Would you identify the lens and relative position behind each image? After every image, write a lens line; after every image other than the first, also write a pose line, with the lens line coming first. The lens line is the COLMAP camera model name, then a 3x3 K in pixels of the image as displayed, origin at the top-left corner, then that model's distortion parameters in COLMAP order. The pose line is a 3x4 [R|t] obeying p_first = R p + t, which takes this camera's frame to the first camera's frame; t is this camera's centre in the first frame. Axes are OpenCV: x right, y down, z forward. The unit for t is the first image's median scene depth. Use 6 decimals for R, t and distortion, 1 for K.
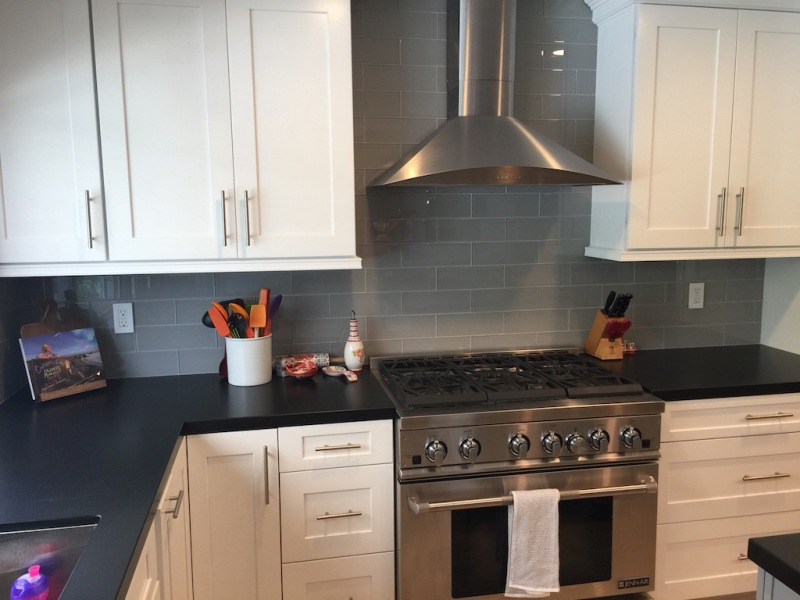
lens RADIAL K [[686.0, 0, 400.9], [0, 686.0, 302.4], [0, 0, 1]] dist [0.074970, -0.091395]
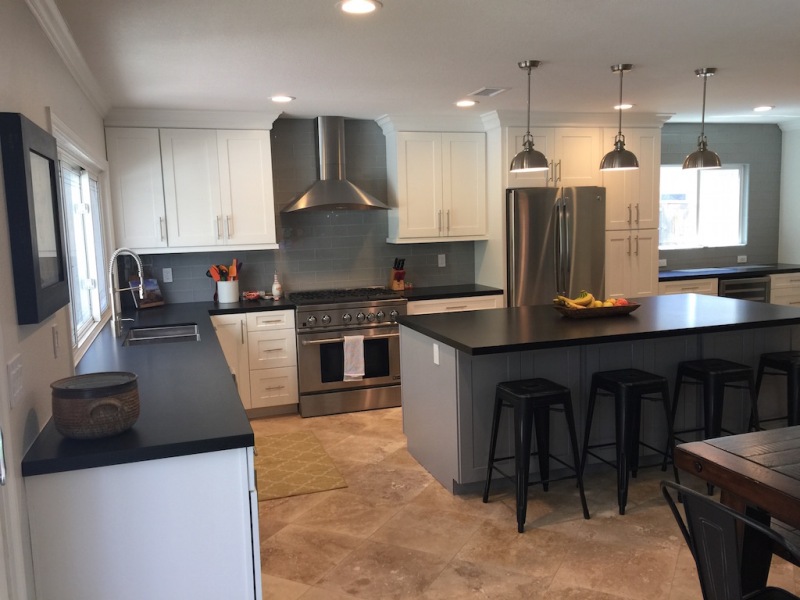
lens RADIAL K [[686.0, 0, 405.4], [0, 686.0, 302.2], [0, 0, 1]] dist [0.074970, -0.091395]
pose [[0.992072, -0.035755, 0.120481, 0.072043], [0.037492, 0.999223, -0.012175, 0.159059], [-0.119952, 0.016596, 0.992641, -1.212788]]
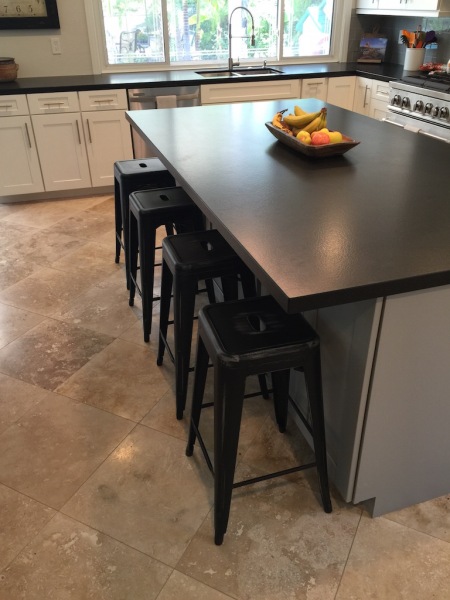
lens RADIAL K [[514.5, 0, 228.1], [0, 514.5, 299.4], [0, 0, 1]] dist [0.074970, -0.091395]
pose [[0.124746, 0.502307, -0.855644, 1.597382], [-0.126349, 0.863401, 0.488440, -0.001500], [0.984111, 0.047179, 0.171172, 0.098332]]
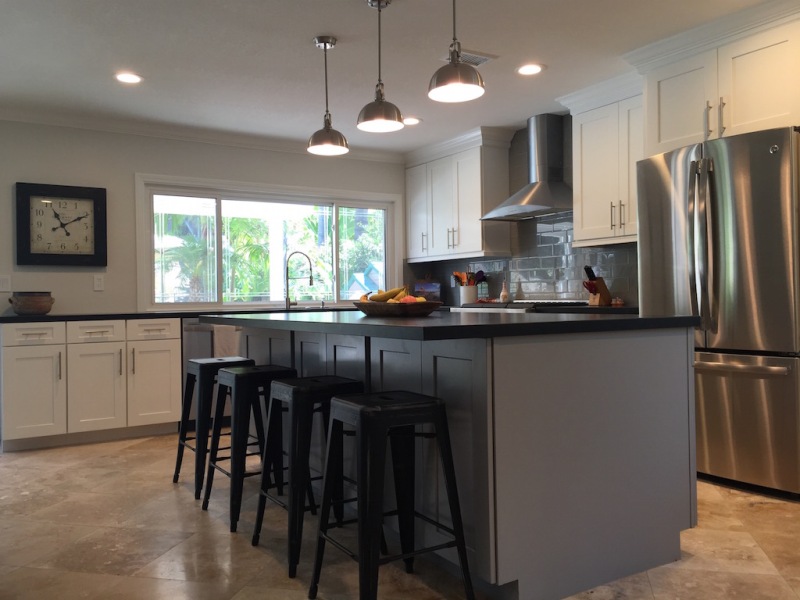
lens RADIAL K [[686.0, 0, 401.7], [0, 686.0, 297.3], [0, 0, 1]] dist [0.074970, -0.091395]
pose [[0.345941, 0.002750, -0.938252, 1.925172], [-0.114645, 0.992626, -0.039361, 0.202707], [0.931226, 0.121183, 0.343705, -0.060210]]
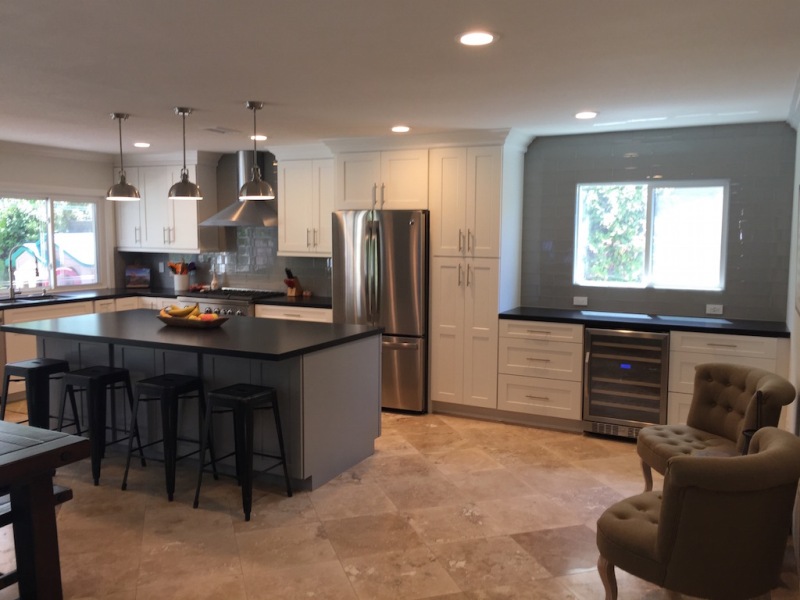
lens RADIAL K [[686.0, 0, 408.6], [0, 686.0, 293.1], [0, 0, 1]] dist [0.074970, -0.091395]
pose [[0.791873, 0.070059, -0.606654, 2.317743], [-0.097083, 0.995206, -0.011792, 0.065090], [0.602920, 0.068233, 0.794879, -0.769830]]
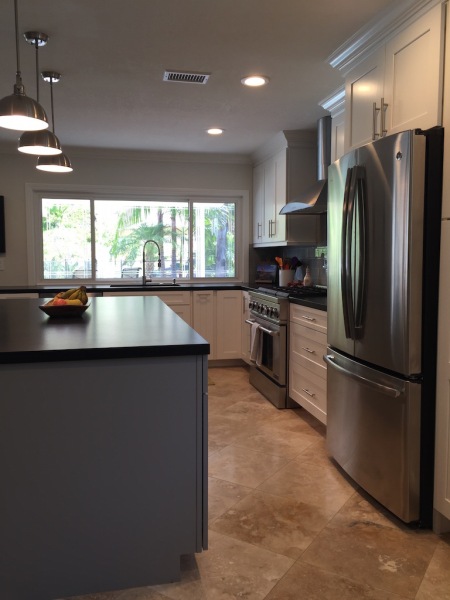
lens RADIAL K [[514.5, 0, 227.7], [0, 514.5, 295.6], [0, 0, 1]] dist [0.074970, -0.091395]
pose [[0.018967, 0.084891, -0.996210, 1.854715], [-0.133282, 0.987711, 0.081629, 0.010131], [0.990897, 0.131229, 0.030049, 0.678543]]
